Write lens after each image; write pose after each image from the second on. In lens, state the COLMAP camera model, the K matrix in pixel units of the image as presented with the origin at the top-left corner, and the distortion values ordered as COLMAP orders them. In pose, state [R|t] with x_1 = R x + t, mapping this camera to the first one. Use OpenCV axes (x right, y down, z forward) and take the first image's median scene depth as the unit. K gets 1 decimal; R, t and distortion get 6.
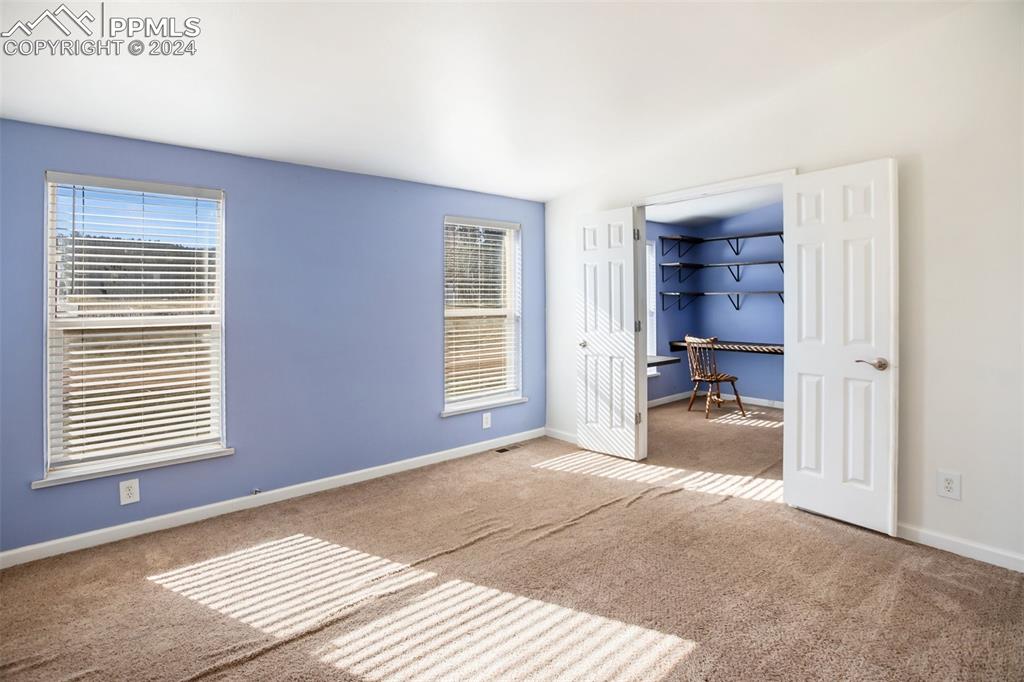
lens RADIAL K [[488.8, 0, 510.6], [0, 488.8, 315.4], [0, 0, 1]] dist [-0.031240, 0.001085]
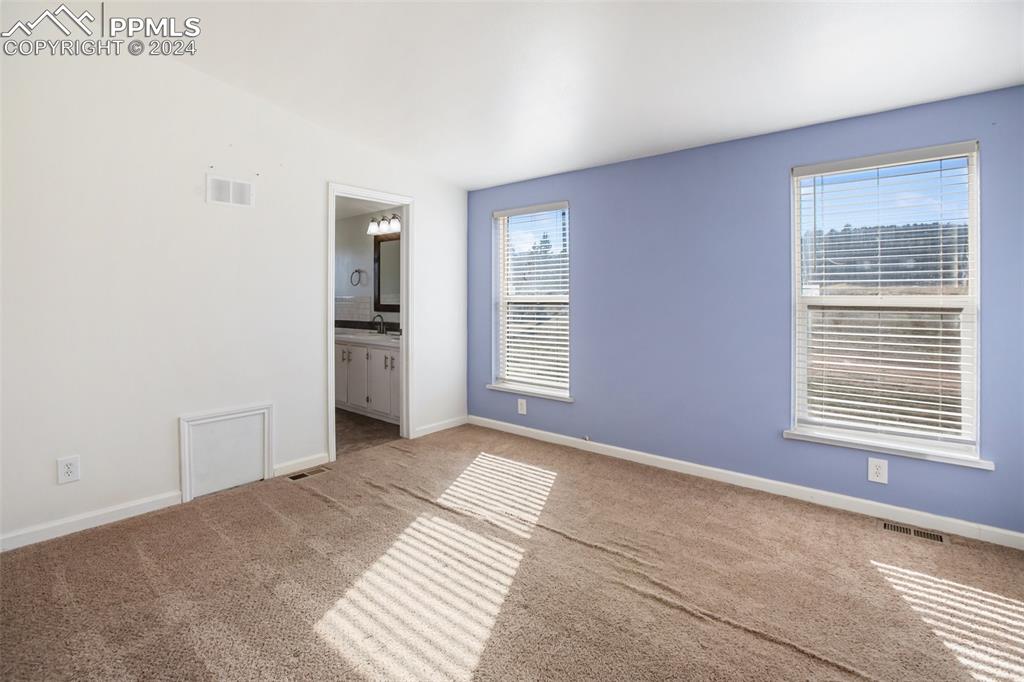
lens RADIAL K [[516.3, 0, 515.4], [0, 516.3, 304.3], [0, 0, 1]] dist [-0.062494, 0.030876]
pose [[0.150603, 0.040577, -0.987761, 0.816331], [-0.017715, 0.999108, 0.038342, -0.028861], [0.988436, 0.011724, 0.151188, 0.677819]]
